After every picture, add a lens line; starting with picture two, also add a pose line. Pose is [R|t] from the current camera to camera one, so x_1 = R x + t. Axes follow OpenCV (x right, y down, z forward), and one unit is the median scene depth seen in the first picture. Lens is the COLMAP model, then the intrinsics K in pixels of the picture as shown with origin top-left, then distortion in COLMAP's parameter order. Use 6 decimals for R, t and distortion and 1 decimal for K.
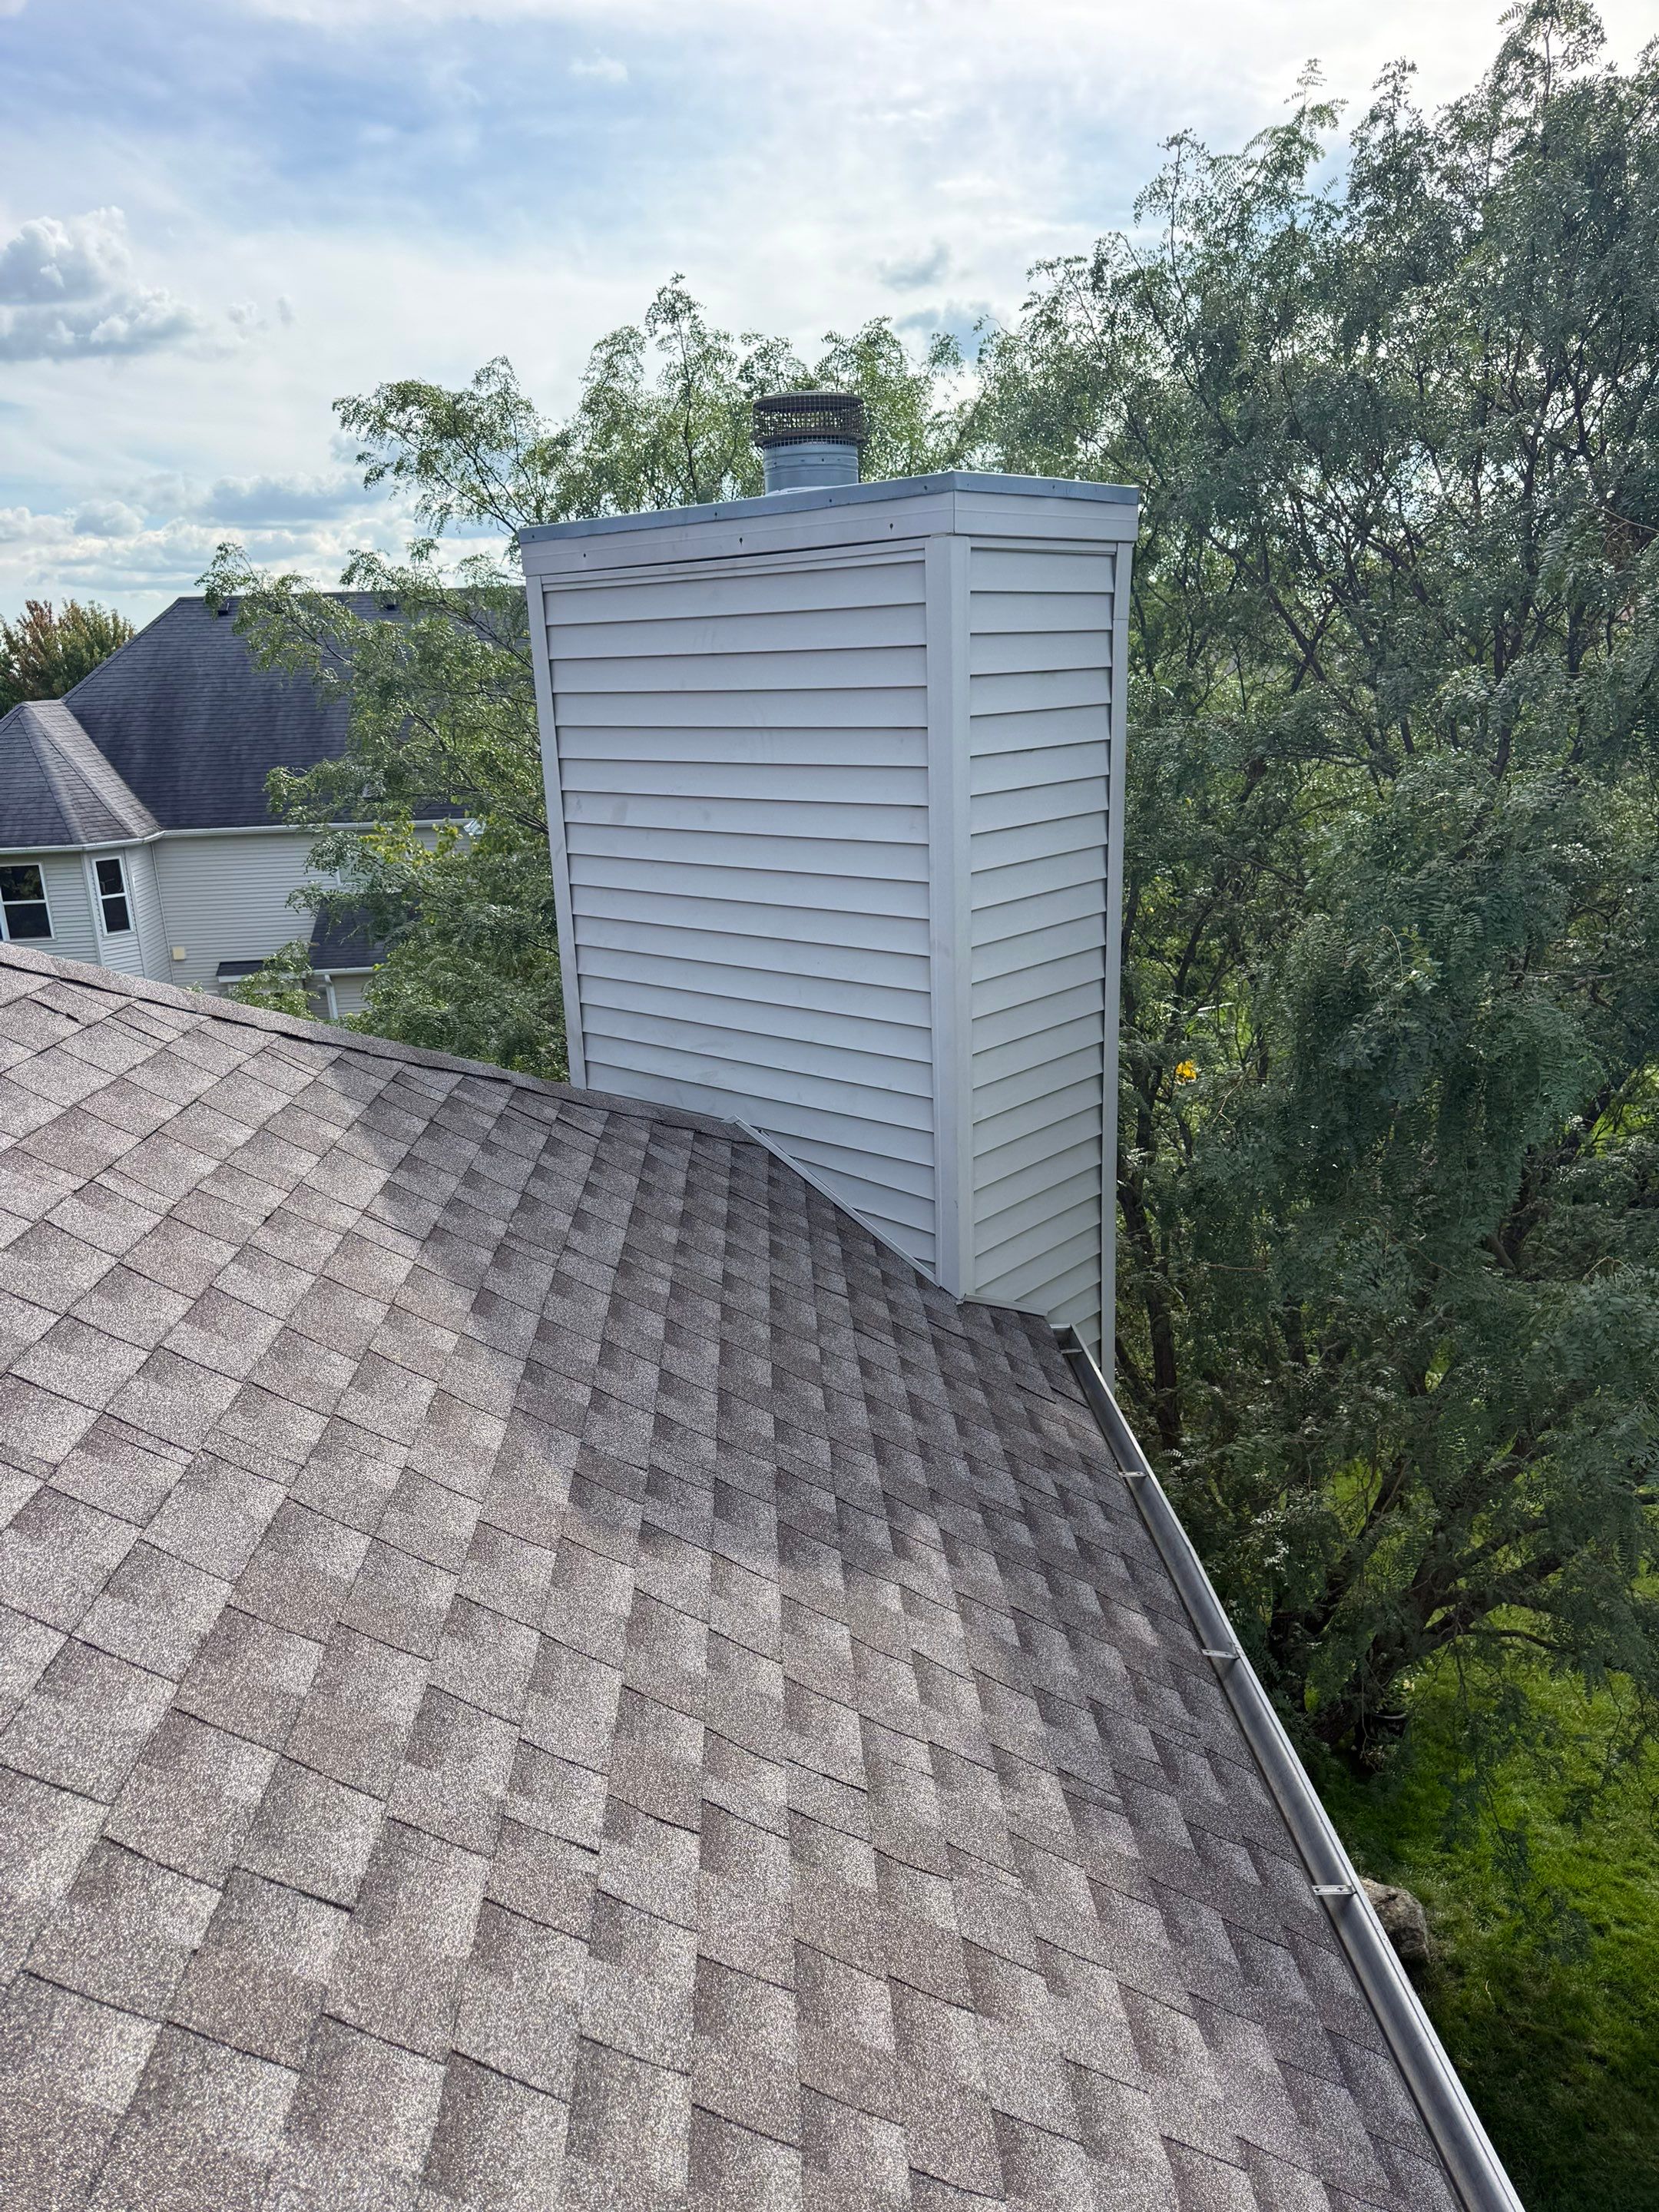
lens RADIAL K [[1548.7, 0, 823.0], [0, 1548.7, 1095.4], [0, 0, 1]] dist [0.127491, -0.225186]
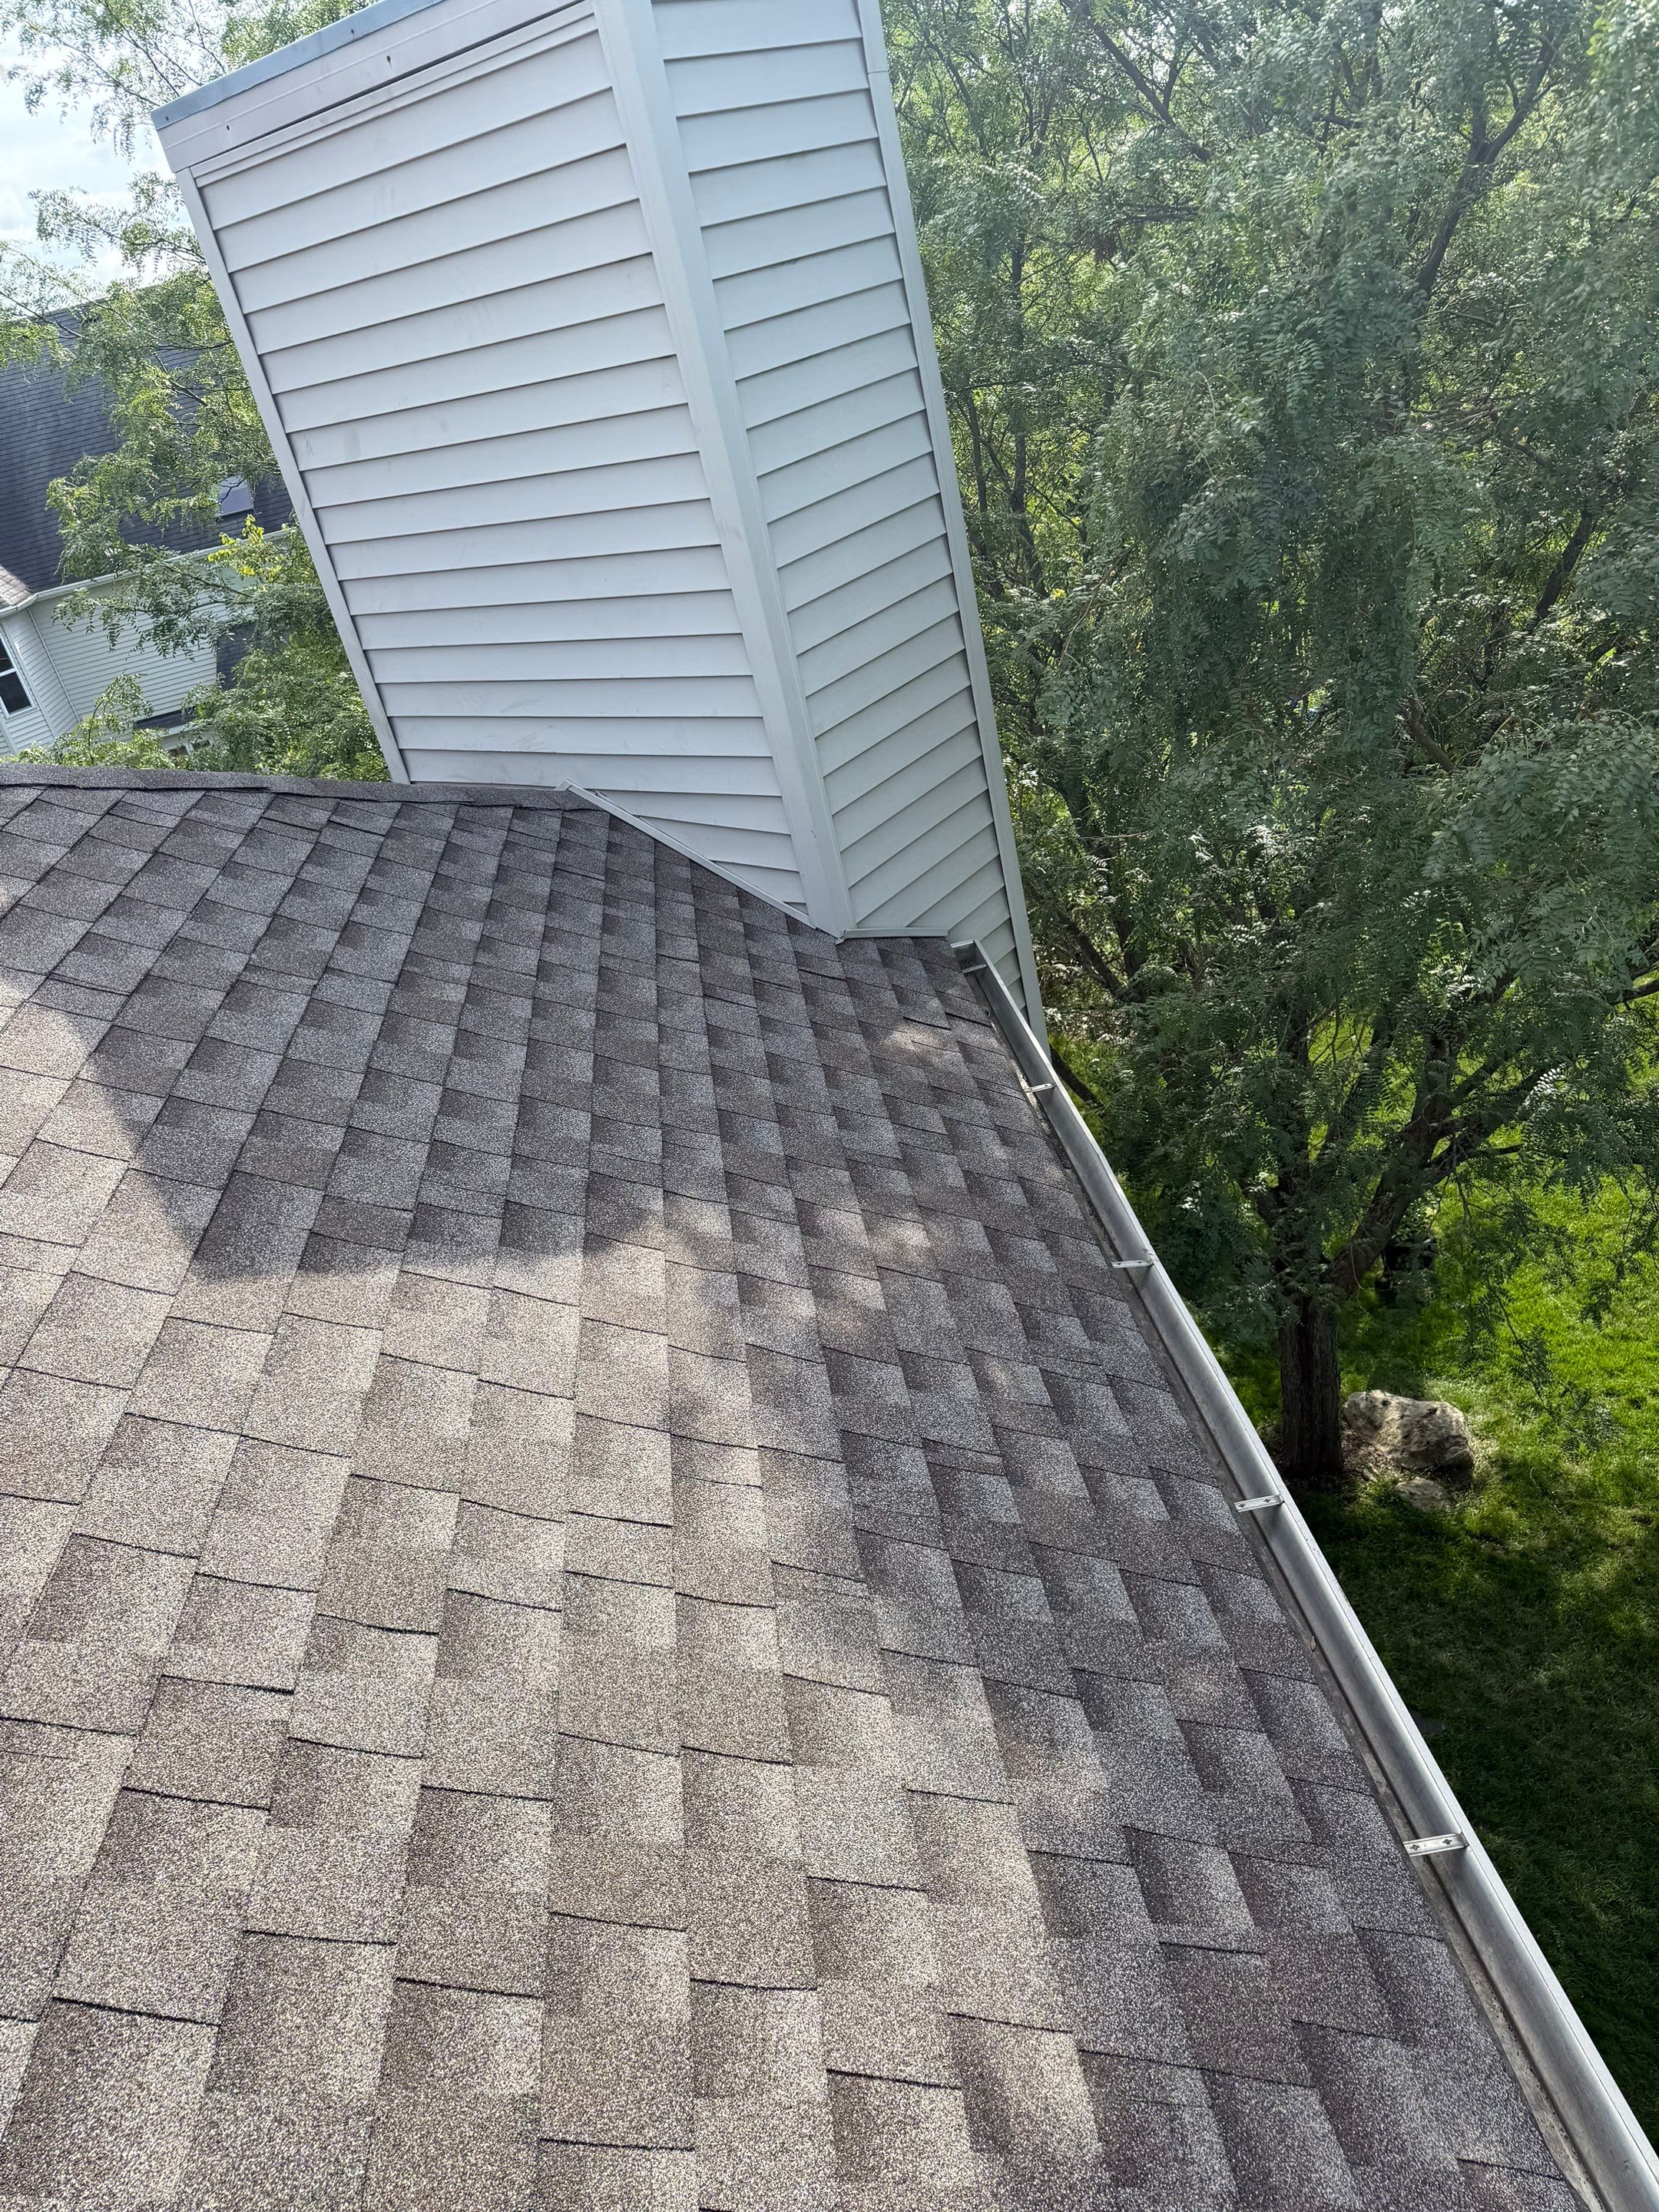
lens RADIAL K [[1548.7, 0, 823.0], [0, 1548.7, 1095.4], [0, 0, 1]] dist [0.127491, -0.225186]
pose [[0.981602, -0.189315, -0.024858, 0.107667], [0.190144, 0.957315, 0.217700, 0.026979], [-0.017417, -0.218421, 0.975699, 0.130157]]
